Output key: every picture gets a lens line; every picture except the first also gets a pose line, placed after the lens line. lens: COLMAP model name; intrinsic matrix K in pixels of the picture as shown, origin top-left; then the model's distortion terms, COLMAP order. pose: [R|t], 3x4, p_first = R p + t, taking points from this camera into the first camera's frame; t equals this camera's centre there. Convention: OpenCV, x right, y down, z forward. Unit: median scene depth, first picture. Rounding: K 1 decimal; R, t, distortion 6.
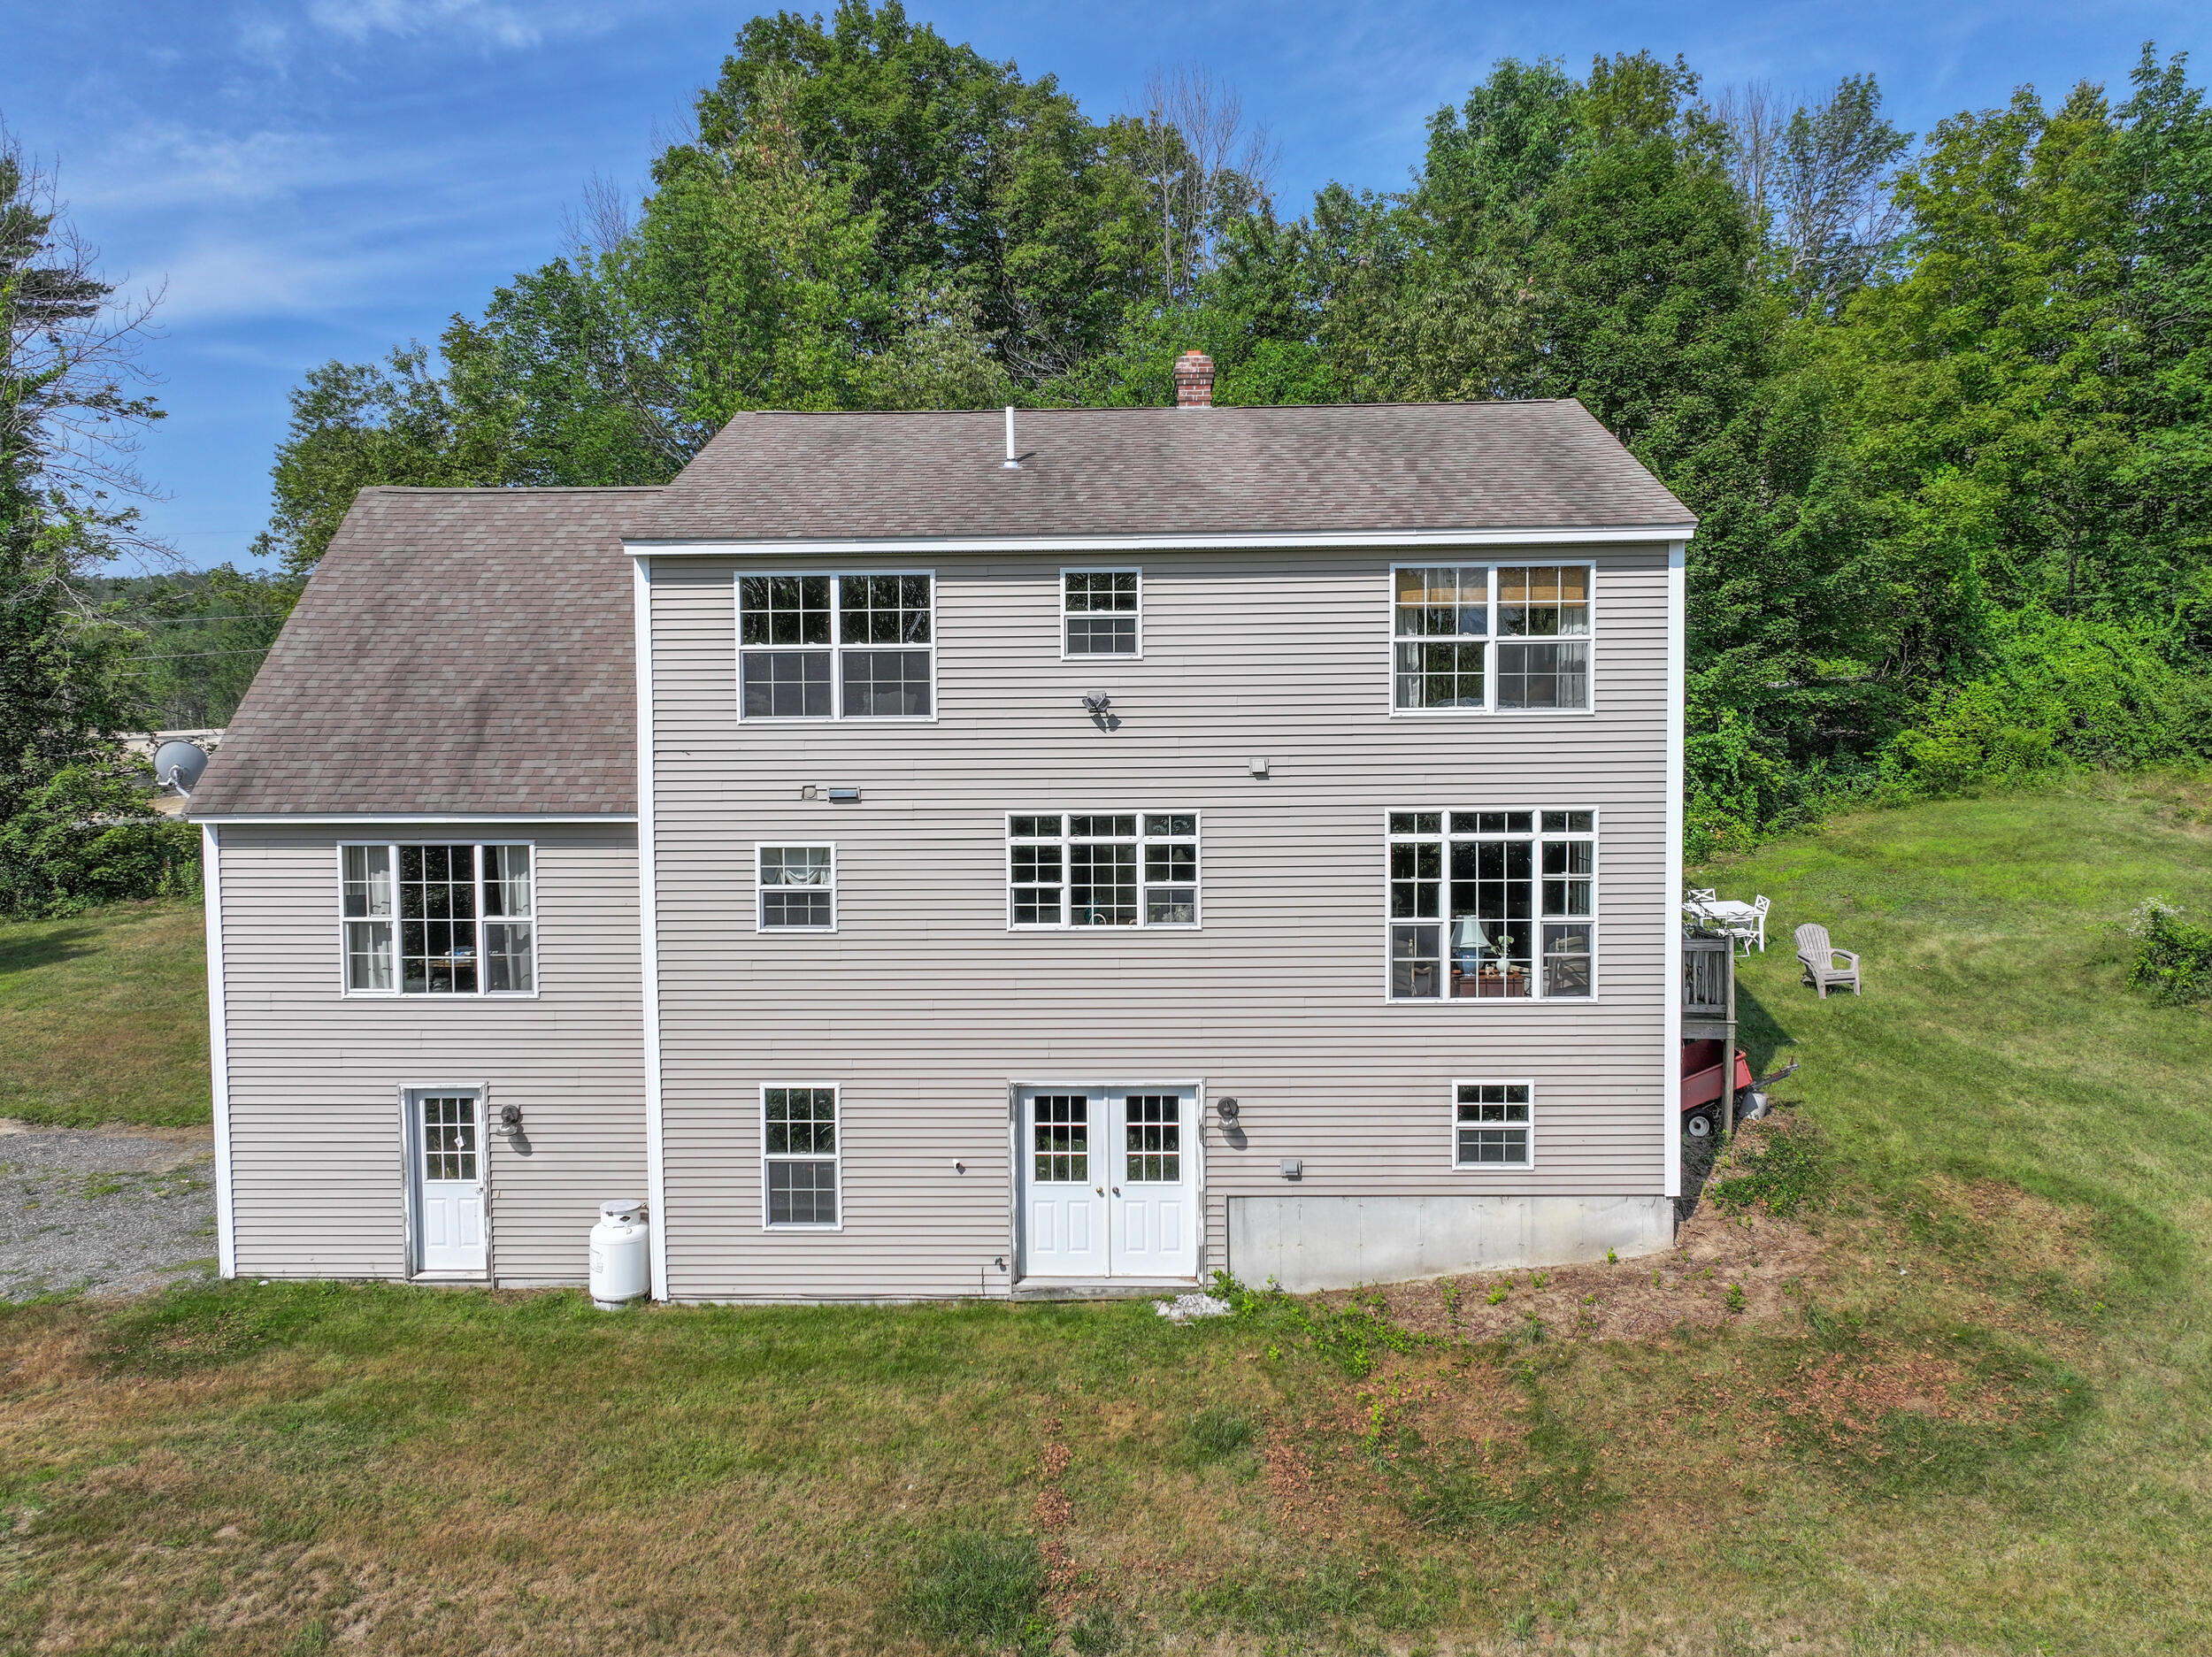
lens RADIAL K [[1702.4, 0, 1106.0], [0, 1702.4, 828.5], [0, 0, 1]] dist [-0.001654, 0.005399]
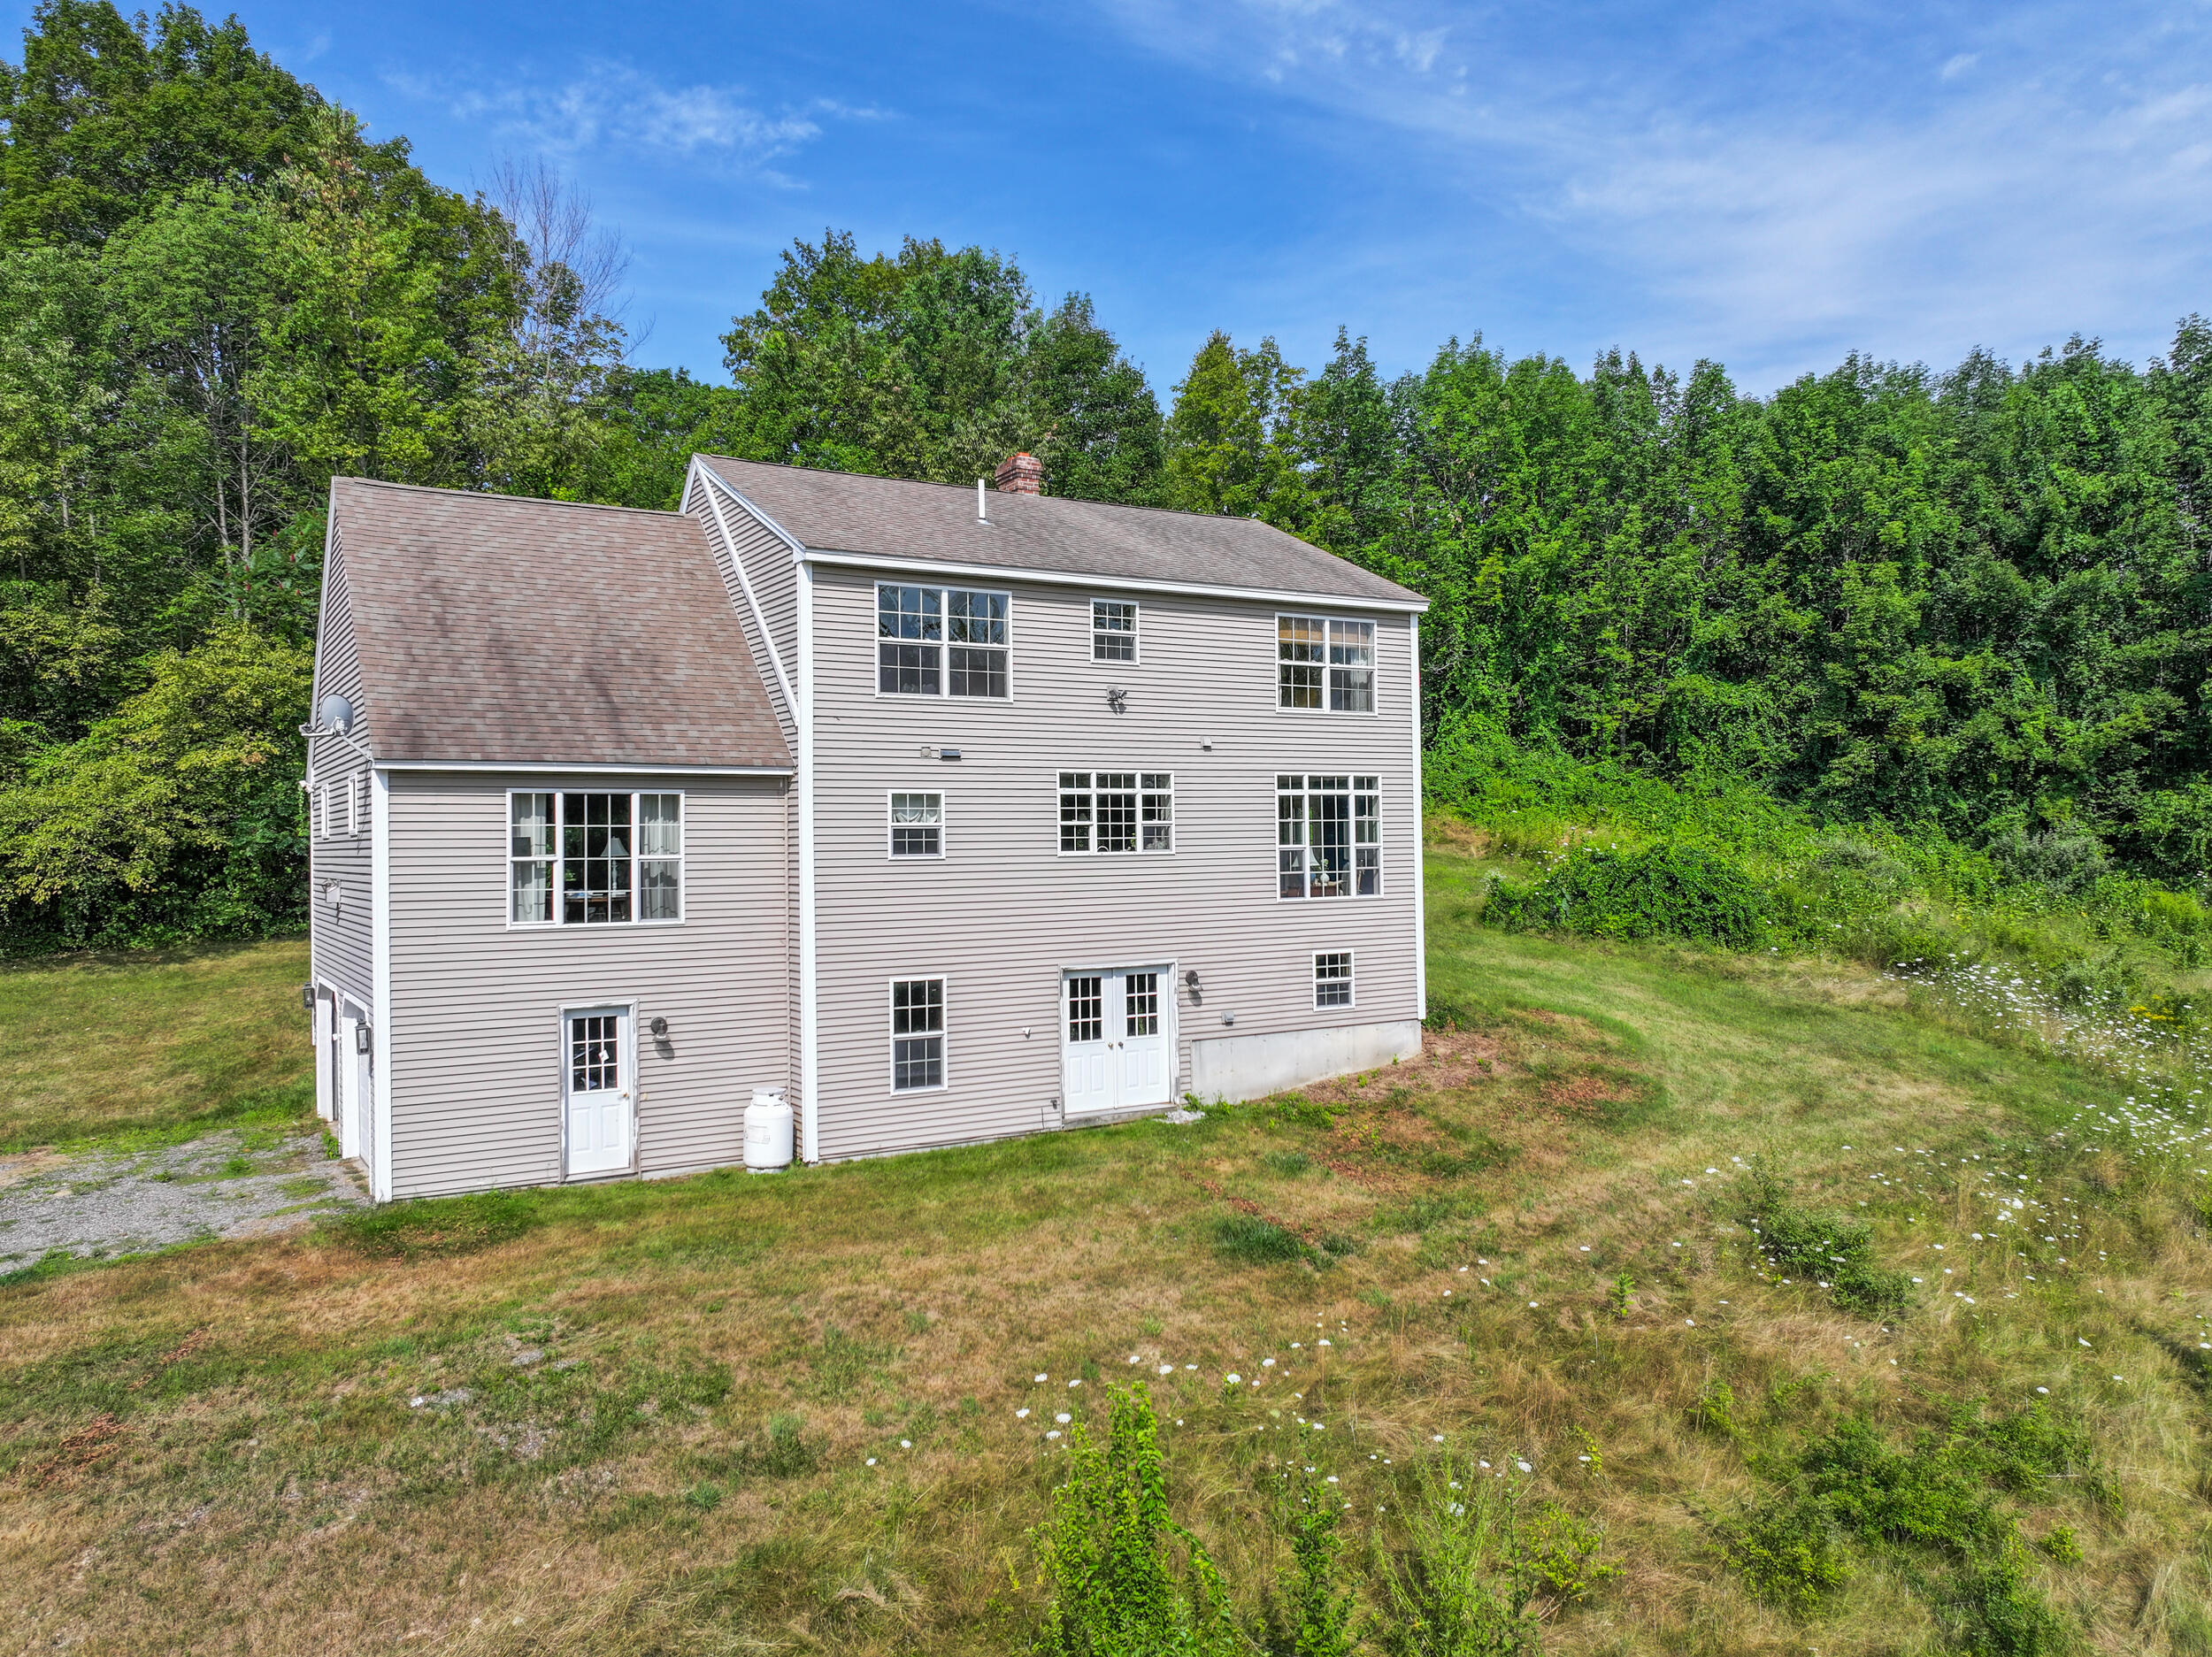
lens RADIAL K [[1754.7, 0, 1106.0], [0, 1754.7, 828.5], [0, 0, 1]] dist [0.014355, 0.012485]
pose [[0.814429, 0.006457, 0.580228, -0.850117], [0.039230, 0.997038, -0.066159, 0.133218], [-0.578936, 0.076644, 0.811763, -0.174620]]
